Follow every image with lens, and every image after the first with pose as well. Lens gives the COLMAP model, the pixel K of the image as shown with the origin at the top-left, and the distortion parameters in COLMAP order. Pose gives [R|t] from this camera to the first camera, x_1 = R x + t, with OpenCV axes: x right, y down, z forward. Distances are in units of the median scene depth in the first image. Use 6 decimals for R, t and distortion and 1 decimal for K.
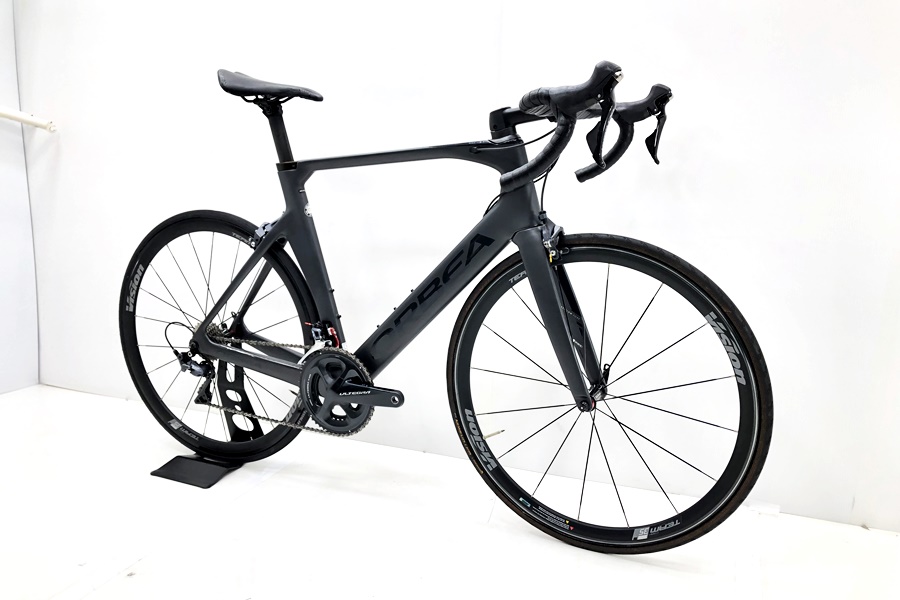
lens RADIAL K [[726.5, 0, 445.5], [0, 726.5, 298.3], [0, 0, 1]] dist [0.030116, -0.009200]
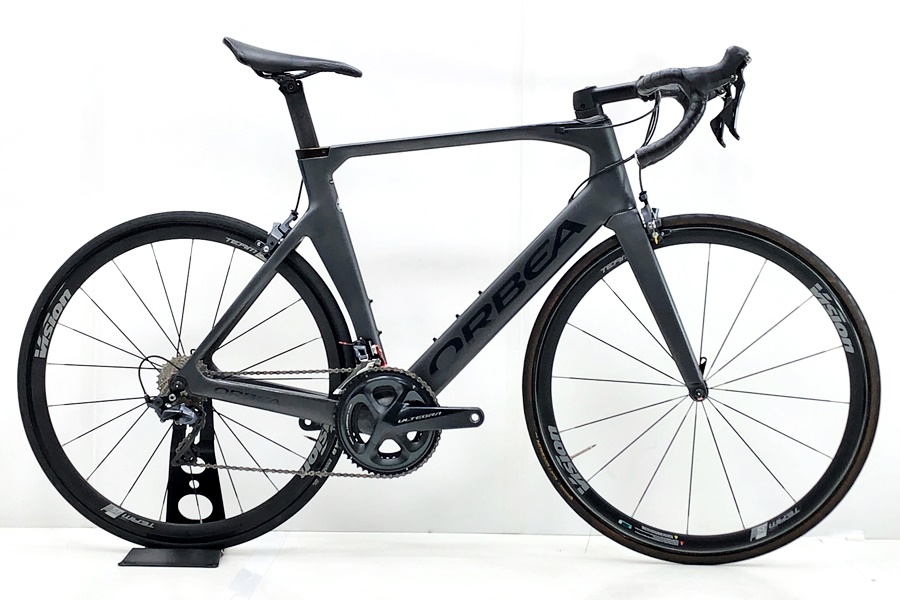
lens RADIAL K [[1709.2, 0, 444.5], [0, 1709.2, 298.1], [0, 0, 1]] dist [0.168711, 0.000000]
pose [[0.939785, -0.027493, 0.340659, -0.778683], [0.075150, 0.988987, -0.127501, 0.252739], [-0.333402, 0.145424, 0.931502, -0.879294]]
